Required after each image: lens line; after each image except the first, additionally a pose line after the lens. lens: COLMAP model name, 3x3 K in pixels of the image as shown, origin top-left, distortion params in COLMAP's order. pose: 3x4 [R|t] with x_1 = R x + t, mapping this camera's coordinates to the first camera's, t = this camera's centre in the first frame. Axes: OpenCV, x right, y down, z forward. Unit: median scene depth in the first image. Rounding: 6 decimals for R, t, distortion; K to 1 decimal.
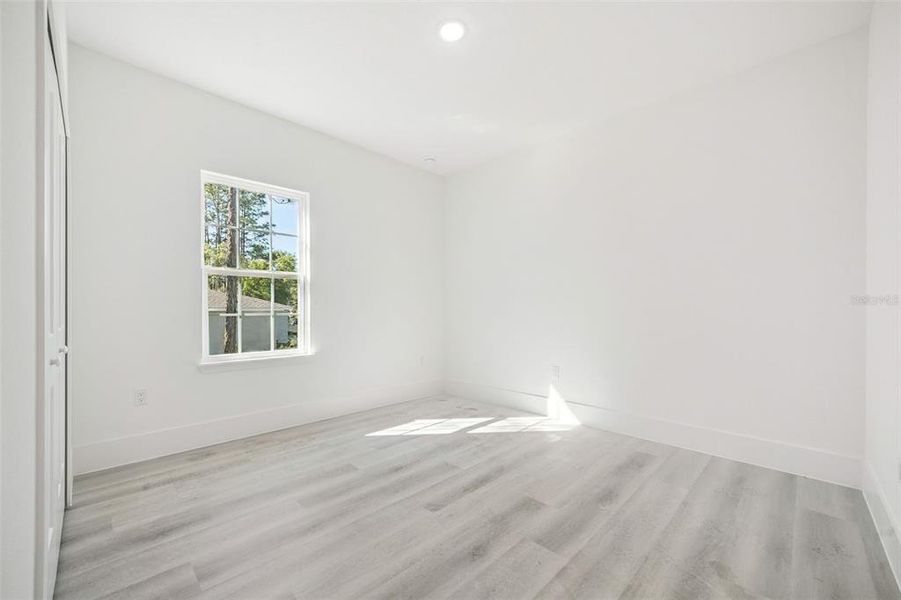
lens RADIAL K [[360.3, 0, 447.5], [0, 360.3, 297.7], [0, 0, 1]] dist [-0.002353, 0.000190]
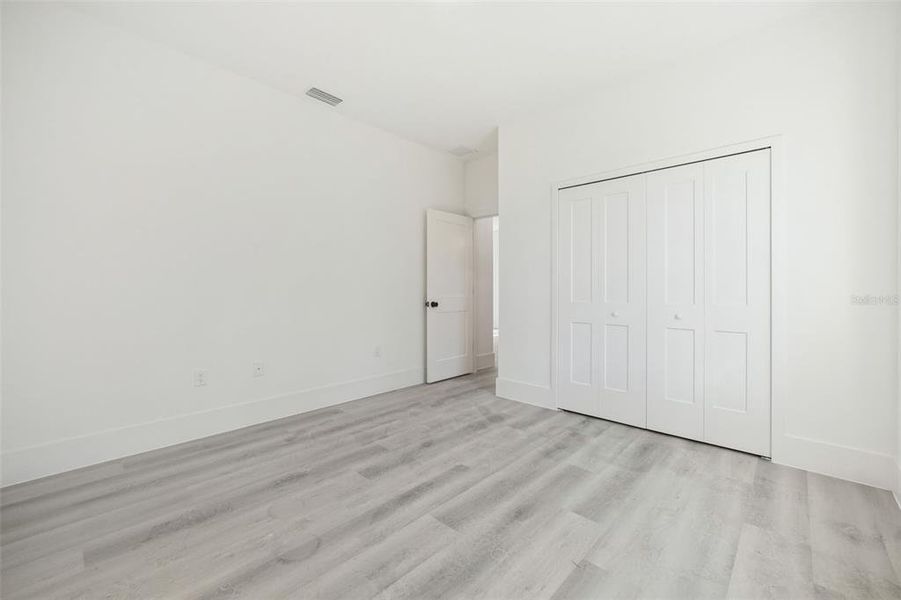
lens RADIAL K [[360.3, 0, 447.5], [0, 360.3, 297.7], [0, 0, 1]] dist [-0.002353, 0.000190]
pose [[-0.999664, -0.007372, -0.024850, 0.034389], [-0.007029, 0.999879, -0.013874, 0.064130], [0.024949, -0.013695, -0.999595, 2.010665]]
